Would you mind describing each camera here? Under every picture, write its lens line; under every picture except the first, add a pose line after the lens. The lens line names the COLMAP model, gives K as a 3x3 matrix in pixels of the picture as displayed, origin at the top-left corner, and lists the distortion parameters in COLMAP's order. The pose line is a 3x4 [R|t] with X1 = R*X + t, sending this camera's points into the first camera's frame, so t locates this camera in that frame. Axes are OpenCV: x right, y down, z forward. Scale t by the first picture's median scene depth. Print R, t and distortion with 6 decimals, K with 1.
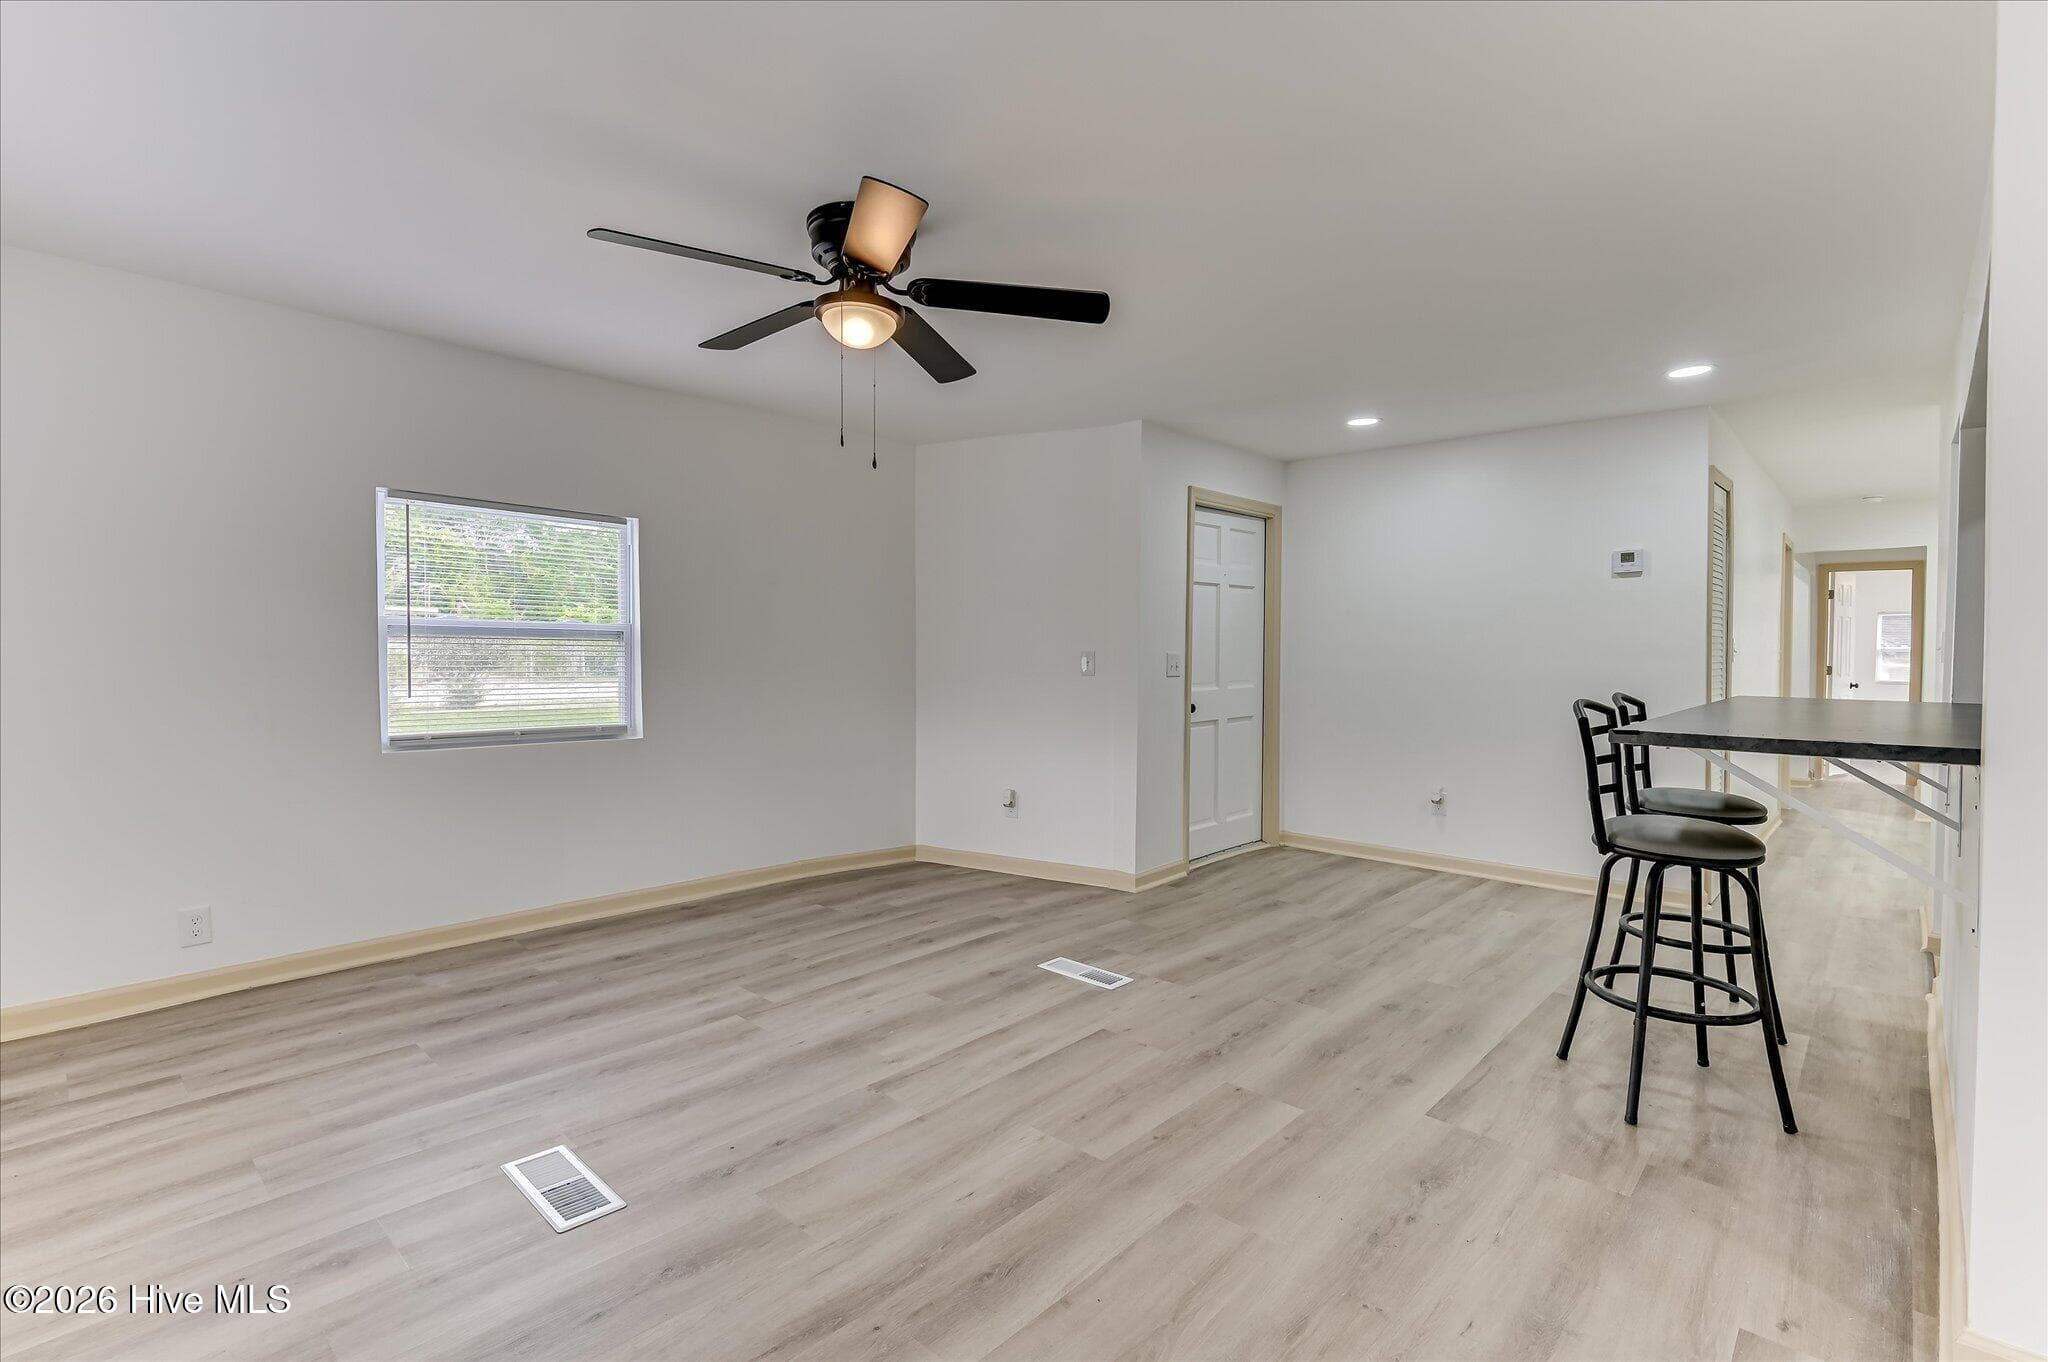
lens RADIAL K [[944.5, 0, 1015.4], [0, 944.5, 678.4], [0, 0, 1]] dist [0.000332, -0.002974]
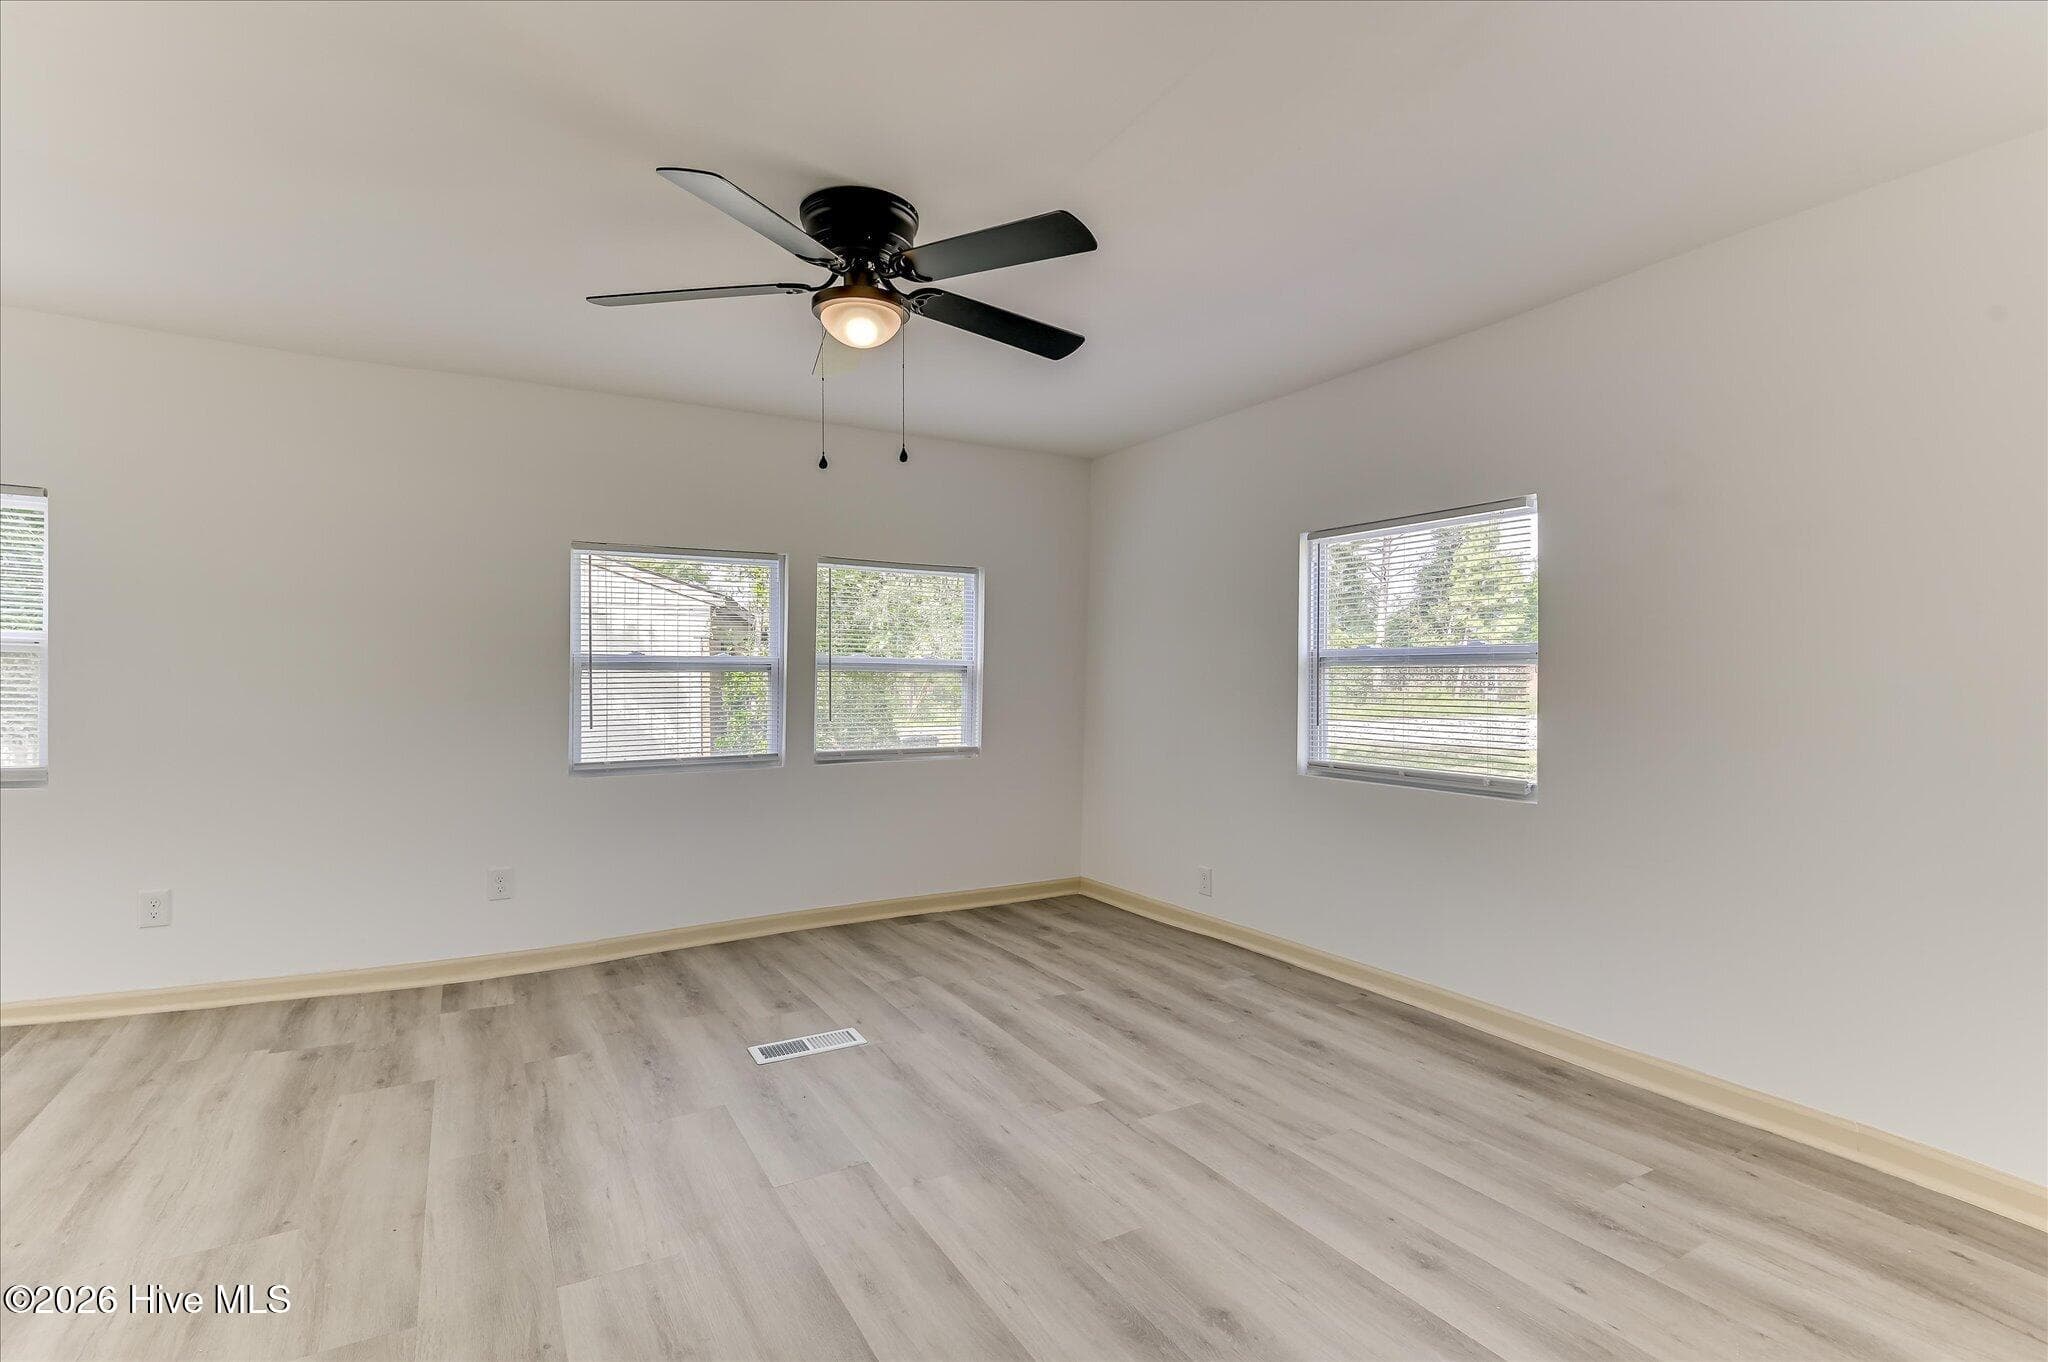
lens RADIAL K [[944.5, 0, 1013.6], [0, 944.5, 681.3], [0, 0, 1]] dist [0.000332, -0.002974]
pose [[-0.288086, -0.001554, -0.957603, 0.528181], [-0.032240, 0.999448, 0.008078, -0.030190], [0.957062, 0.033200, -0.287977, 1.094783]]
